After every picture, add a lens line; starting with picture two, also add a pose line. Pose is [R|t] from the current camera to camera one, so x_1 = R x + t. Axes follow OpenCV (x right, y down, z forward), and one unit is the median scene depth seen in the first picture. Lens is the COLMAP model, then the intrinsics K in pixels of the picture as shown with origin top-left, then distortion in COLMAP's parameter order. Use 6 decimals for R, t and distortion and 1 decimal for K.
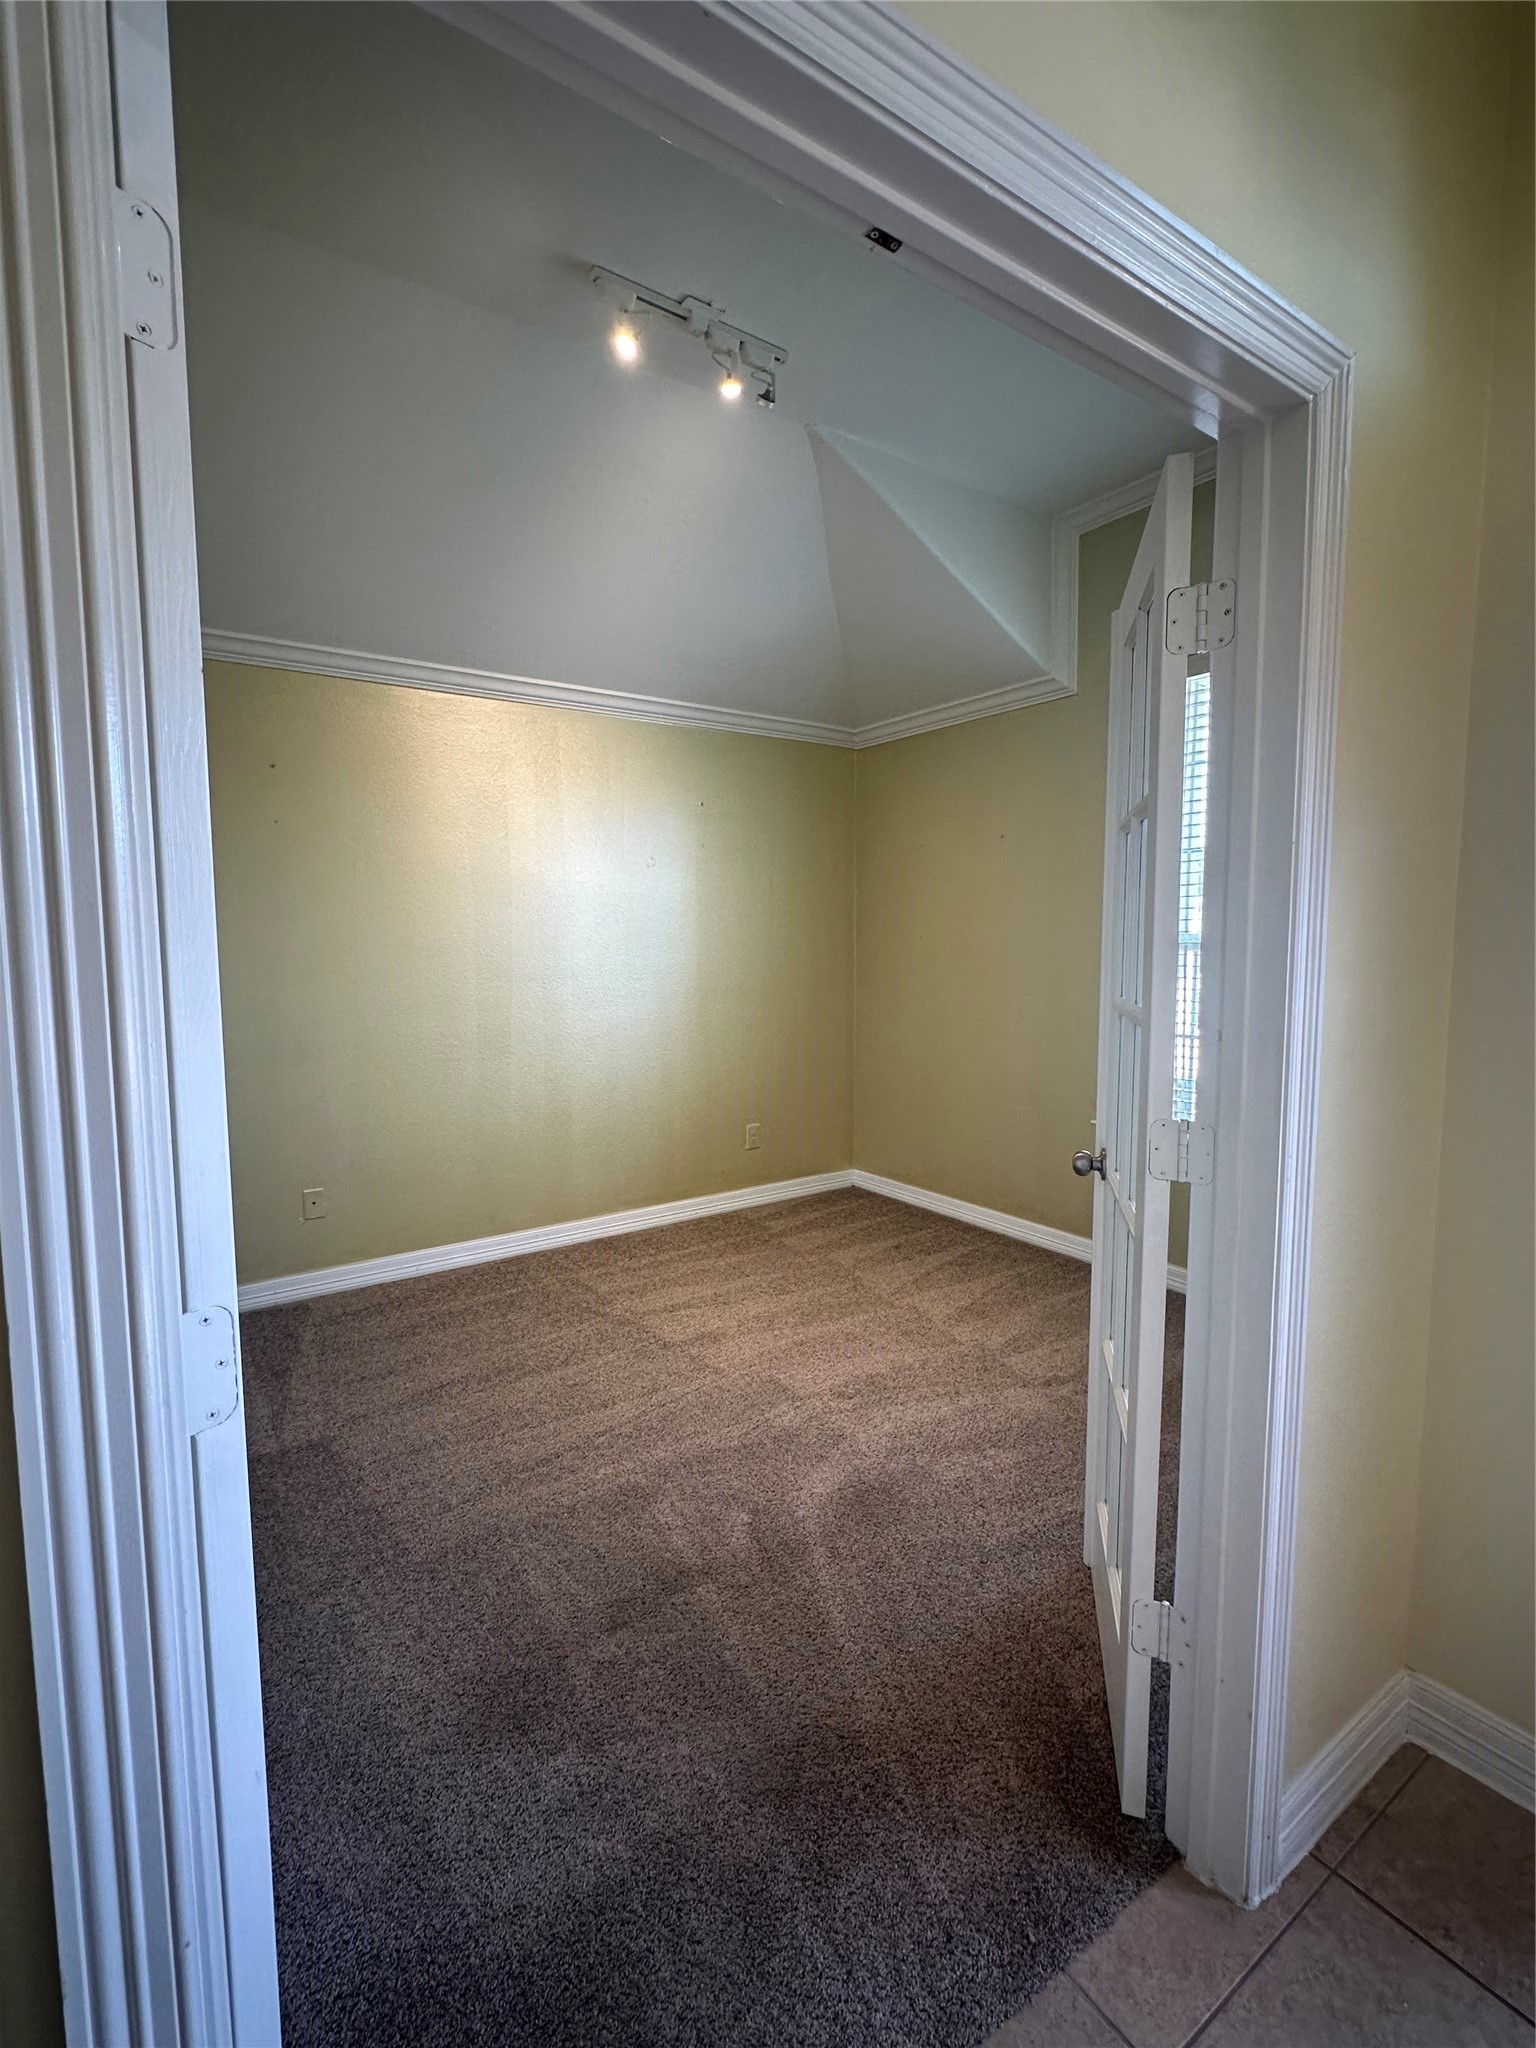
lens RADIAL K [[946.0, 0, 771.4], [0, 946.0, 1025.7], [0, 0, 1]] dist [-0.002081, 0.000223]
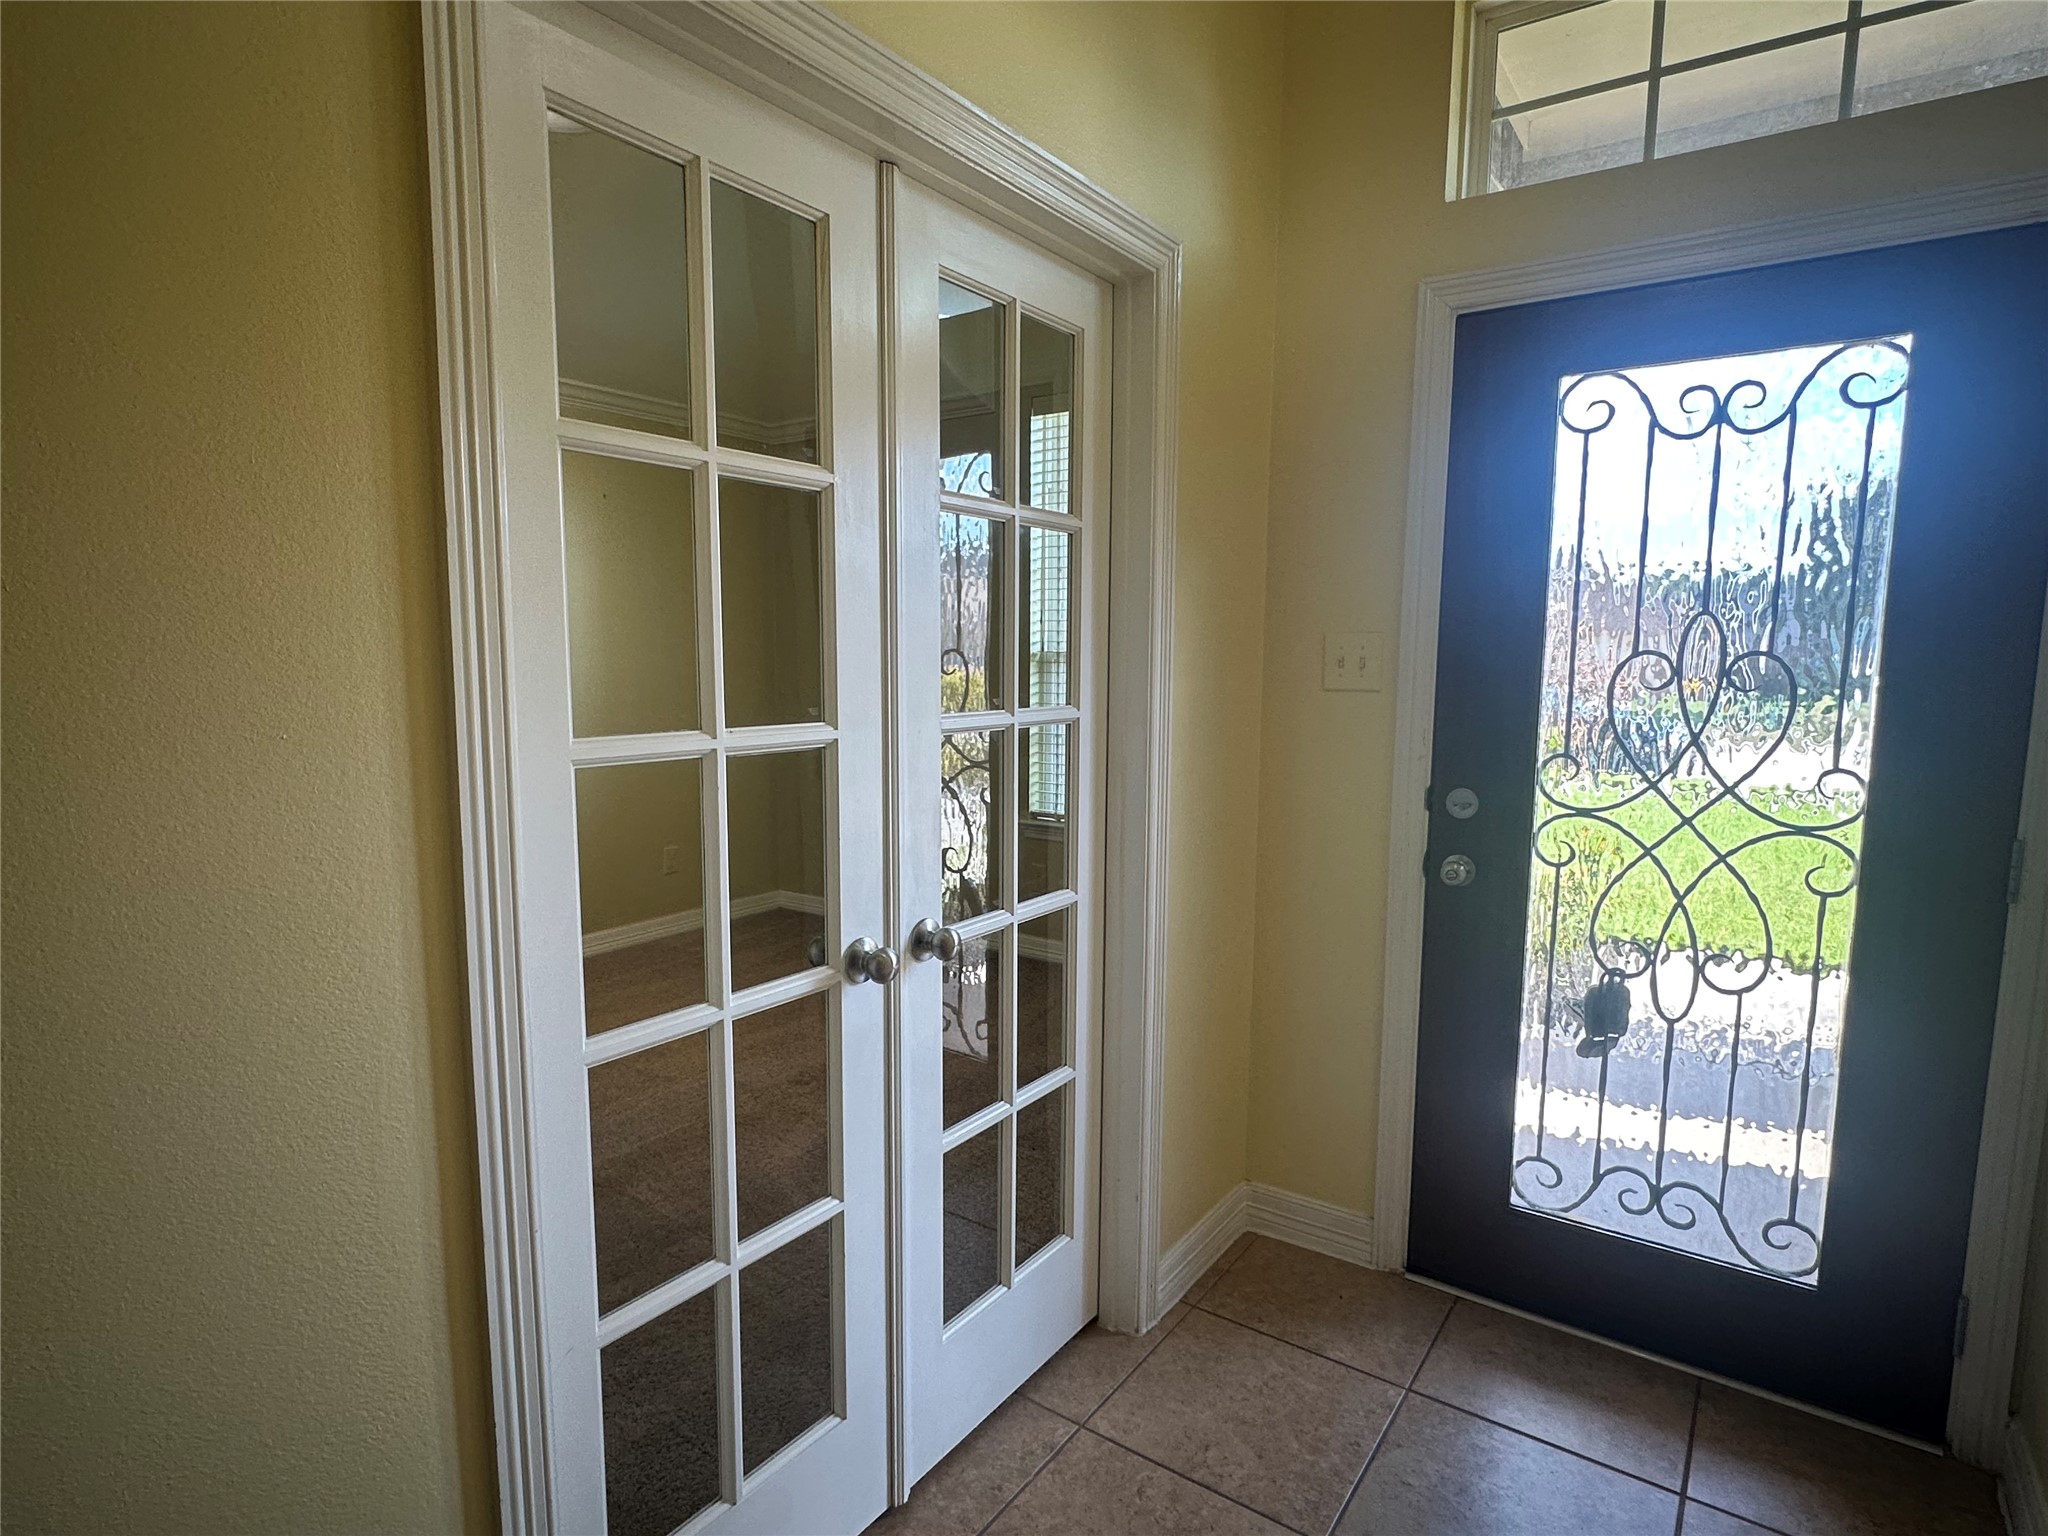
lens RADIAL K [[1100.9, 0, 1025.2], [0, 1100.9, 778.3], [0, 0, 1]] dist [-0.002484, -0.002213]
pose [[0.942933, -0.032600, 0.331382, -0.164939], [0.023436, 0.999225, 0.031615, 0.041762], [-0.332156, -0.022044, 0.942967, -0.453111]]
